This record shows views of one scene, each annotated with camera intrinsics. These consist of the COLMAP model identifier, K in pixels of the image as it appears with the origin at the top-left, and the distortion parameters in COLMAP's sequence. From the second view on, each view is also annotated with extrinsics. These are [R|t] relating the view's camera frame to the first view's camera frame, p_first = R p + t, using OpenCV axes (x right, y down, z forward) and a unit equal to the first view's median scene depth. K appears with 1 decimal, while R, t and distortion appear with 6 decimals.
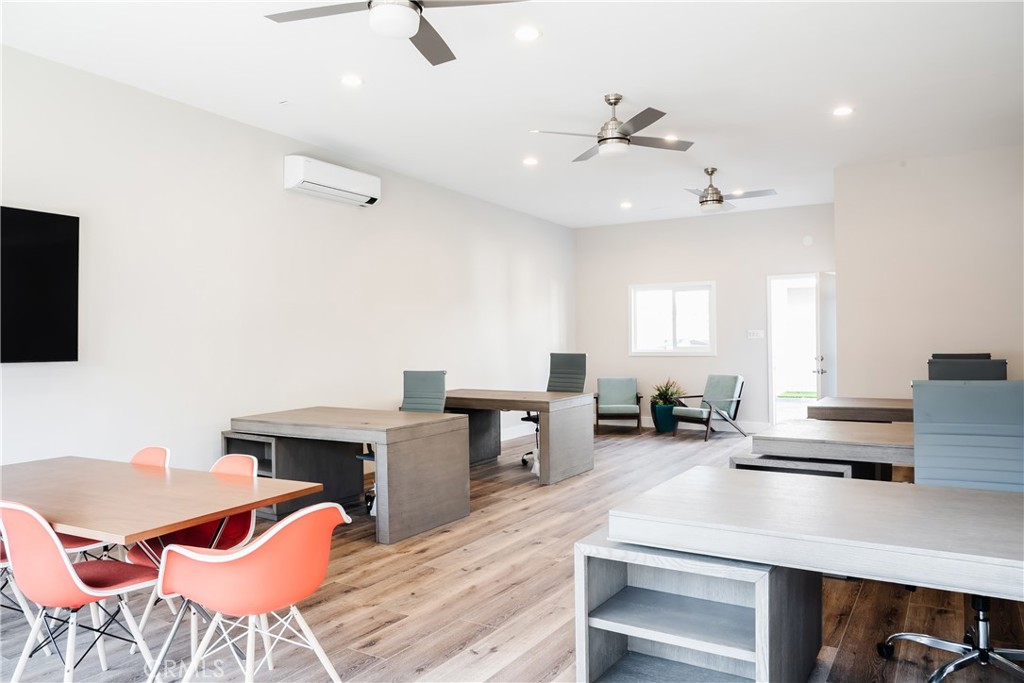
lens RADIAL K [[712.6, 0, 513.5], [0, 712.6, 338.8], [0, 0, 1]] dist [-0.029643, 0.011513]
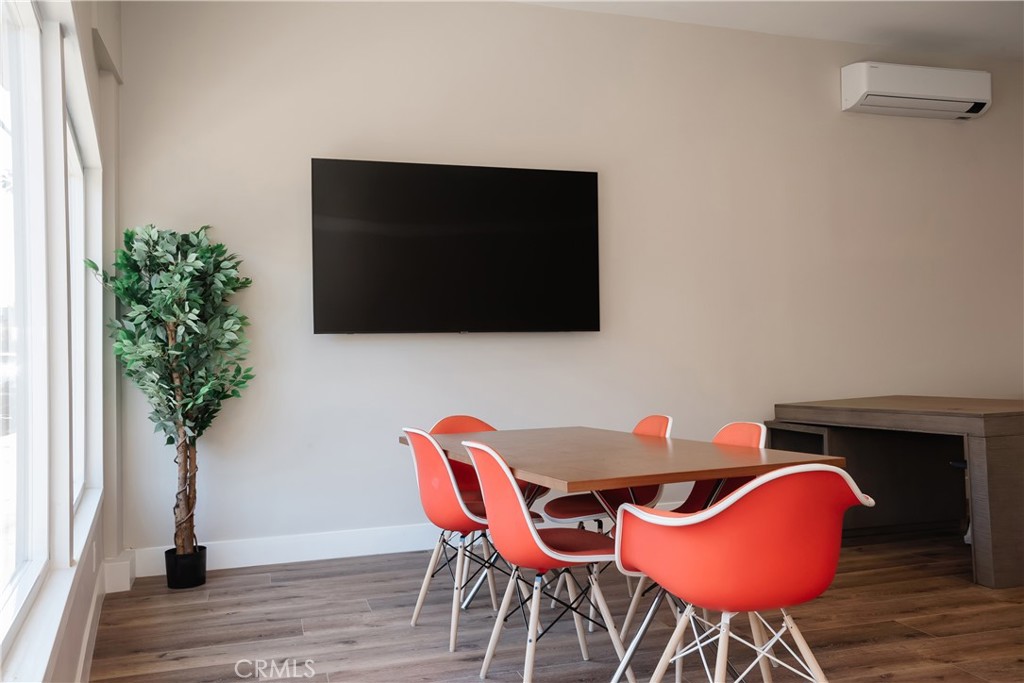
lens RADIAL K [[875.8, 0, 511.9], [0, 875.8, 340.2], [0, 0, 1]] dist [0.001315, 0.012553]
pose [[0.745401, -0.033971, -0.665750, 0.051312], [0.026384, 0.999422, -0.021457, 0.080060], [0.666094, -0.001571, 0.745866, 0.115921]]
